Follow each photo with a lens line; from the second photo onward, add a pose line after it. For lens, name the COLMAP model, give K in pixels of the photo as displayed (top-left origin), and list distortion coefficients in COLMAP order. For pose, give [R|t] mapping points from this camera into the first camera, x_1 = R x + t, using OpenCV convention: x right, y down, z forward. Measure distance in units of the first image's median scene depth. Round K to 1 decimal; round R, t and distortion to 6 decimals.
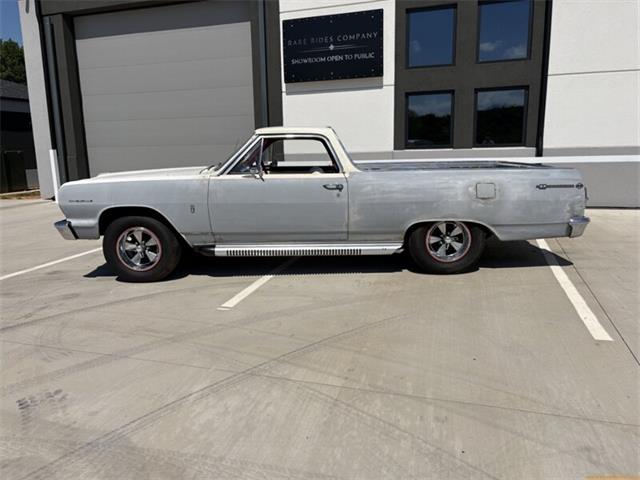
lens RADIAL K [[493.6, 0, 323.5], [0, 493.6, 242.2], [0, 0, 1]] dist [0.023328, -0.004924]
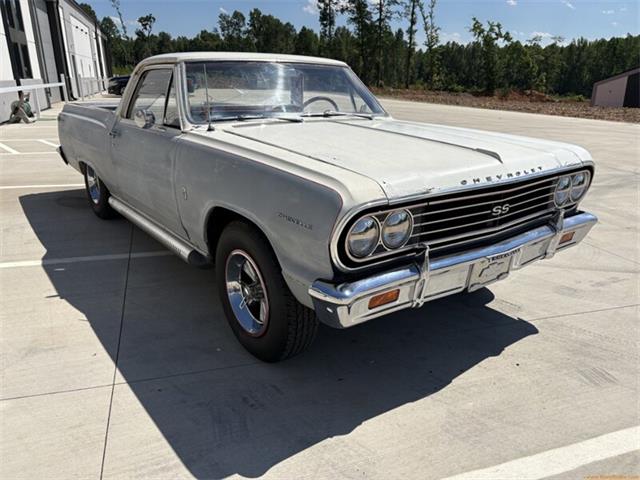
lens RADIAL K [[488.1, 0, 320.0], [0, 488.1, 240.0], [0, 0, 1]] dist [0.063936, -0.076387]
pose [[-0.600279, -0.237450, 0.763729, -0.404268], [0.159375, 0.900247, 0.405160, -0.153993], [-0.783750, 0.364928, -0.502556, 0.794622]]
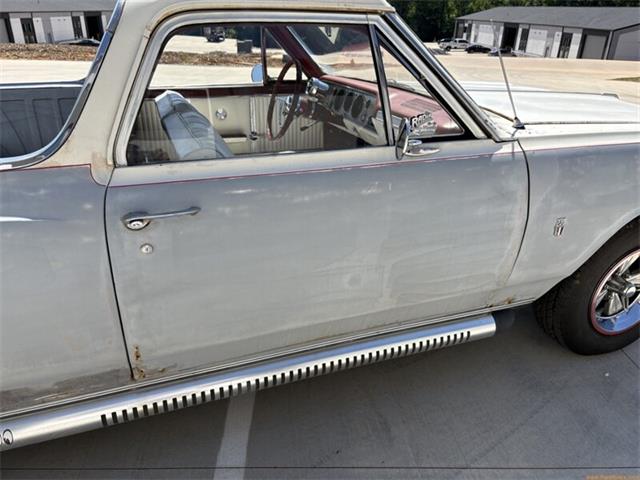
lens RADIAL K [[488.1, 0, 320.0], [0, 488.1, 240.0], [0, 0, 1]] dist [0.063936, -0.076387]
pose [[-0.938118, 0.144443, -0.314757, 0.011880], [-0.069517, 0.811828, 0.579743, -0.173624], [0.339268, 0.565748, -0.751549, 0.816532]]
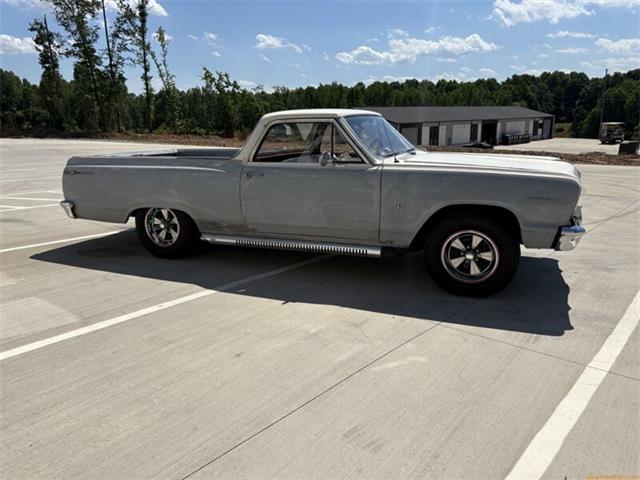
lens RADIAL K [[487.2, 0, 320.0], [0, 487.2, 240.0], [0, 0, 1]] dist [0.032426, -0.006610]
pose [[-0.923974, -0.059365, 0.377820, -0.230184], [0.105634, 0.909839, 0.401292, -0.222252], [-0.367578, 0.410694, -0.834396, 1.089294]]
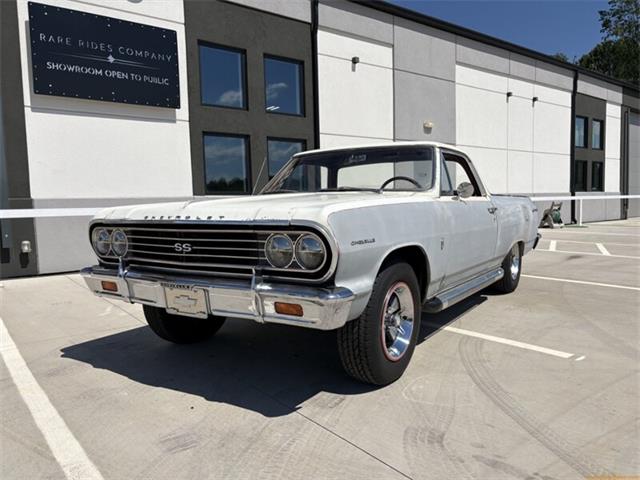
lens RADIAL K [[493.6, 0, 323.5], [0, 493.6, 242.2], [0, 0, 1]] dist [0.023328, -0.004924]
pose [[0.544176, -0.057634, 0.836989, -0.462621], [0.173243, 0.983856, -0.044889, -0.033815], [-0.820889, 0.169430, 0.545375, 0.383667]]
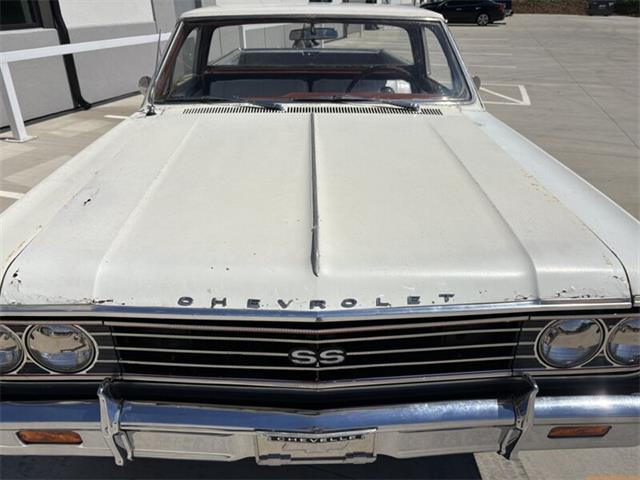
lens RADIAL K [[488.1, 0, 320.0], [0, 488.1, 240.0], [0, 0, 1]] dist [0.063936, -0.076387]
pose [[-0.017856, -0.423514, 0.905713, -0.370750], [0.198304, 0.886362, 0.418375, -0.134215], [-0.979978, 0.187077, 0.068158, 0.587516]]
